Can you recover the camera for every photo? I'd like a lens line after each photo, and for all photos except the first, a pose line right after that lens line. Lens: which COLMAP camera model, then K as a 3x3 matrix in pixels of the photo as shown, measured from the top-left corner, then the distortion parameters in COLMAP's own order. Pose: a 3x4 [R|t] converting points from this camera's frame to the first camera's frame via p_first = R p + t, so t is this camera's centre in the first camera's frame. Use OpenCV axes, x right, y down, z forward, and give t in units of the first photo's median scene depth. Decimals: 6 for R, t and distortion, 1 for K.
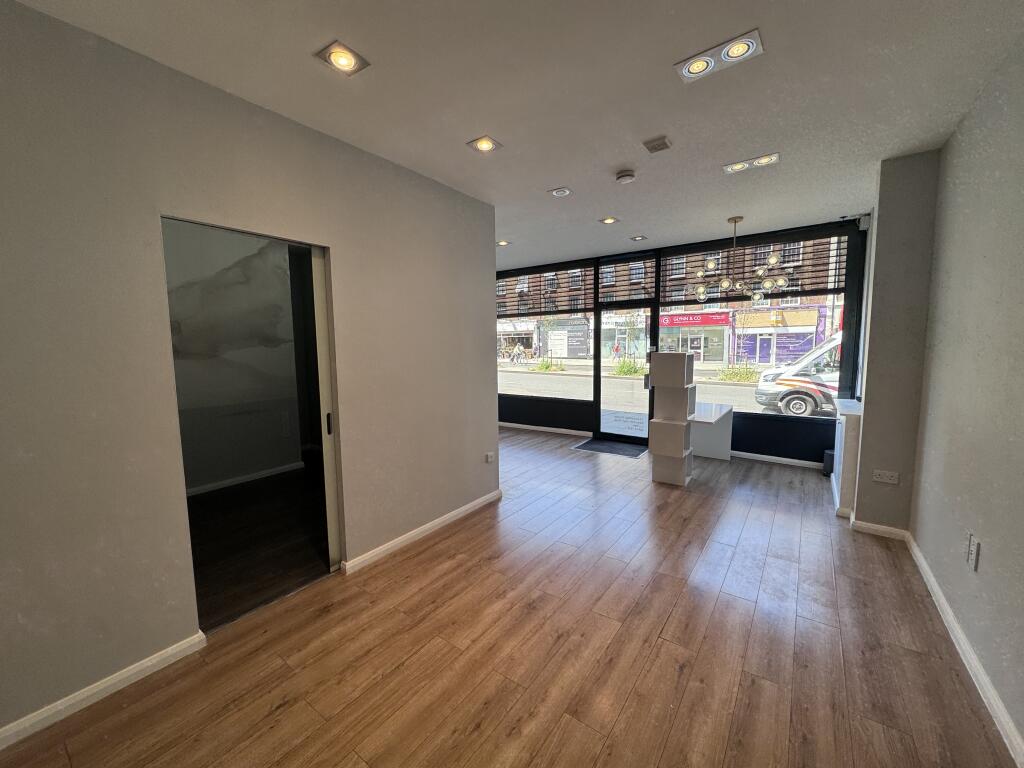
lens RADIAL K [[406.3, 0, 512.0], [0, 406.3, 384.0], [0, 0, 1]] dist [-0.003005, -0.000048]
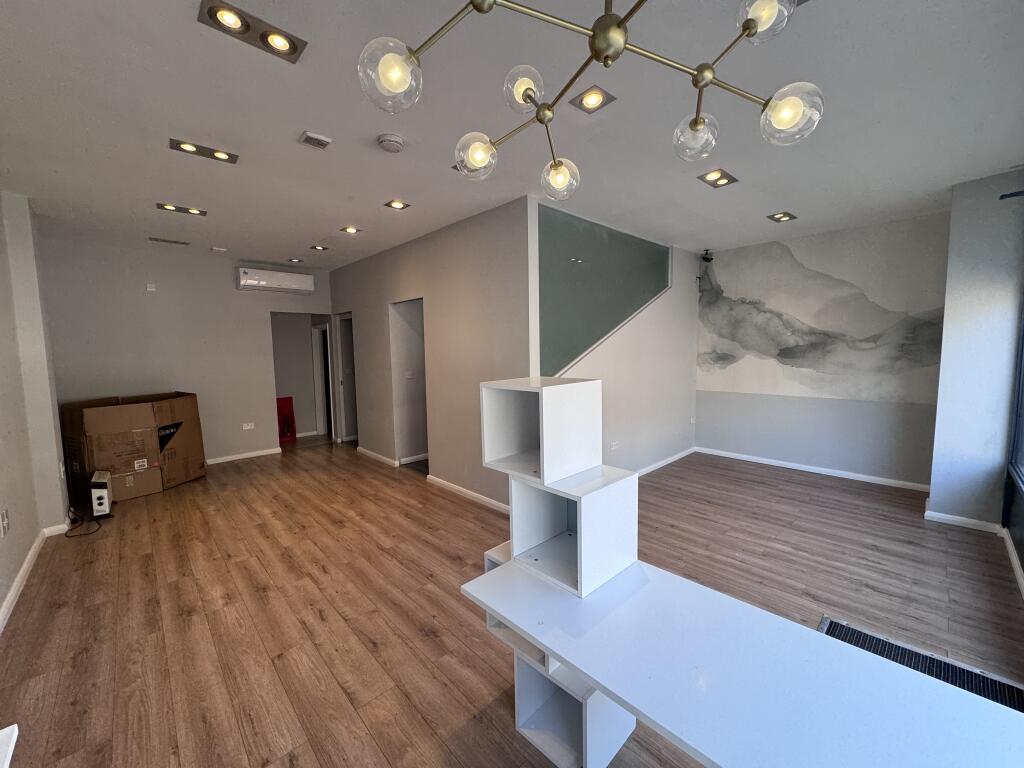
lens RADIAL K [[406.3, 0, 512.0], [0, 406.3, 384.0], [0, 0, 1]] dist [-0.003005, -0.000048]
pose [[-0.182700, 0.100878, -0.977980, 1.117965], [-0.079096, 0.989990, 0.116893, -0.168757], [0.979982, 0.098711, -0.172892, 1.498527]]
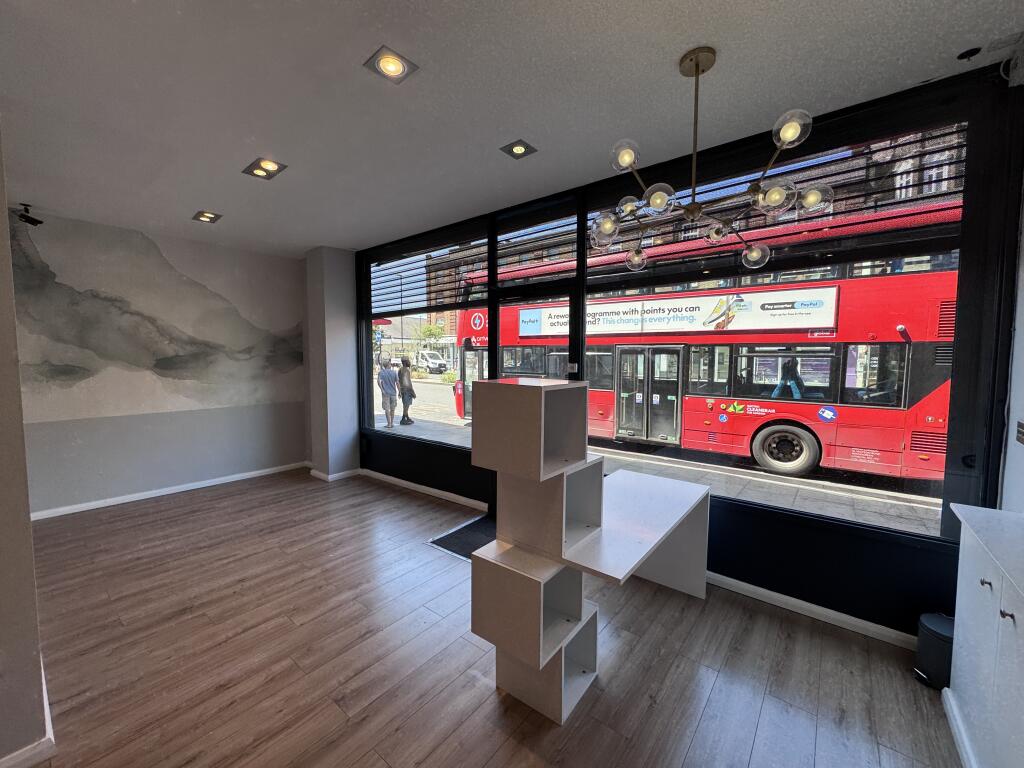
lens RADIAL K [[406.3, 0, 512.0], [0, 406.3, 384.0], [0, 0, 1]] dist [-0.003005, -0.000048]
pose [[0.999065, 0.017335, -0.039617, 0.572843], [-0.018648, 0.999281, -0.033011, -0.089901], [0.039016, 0.033719, 0.998670, 0.882091]]
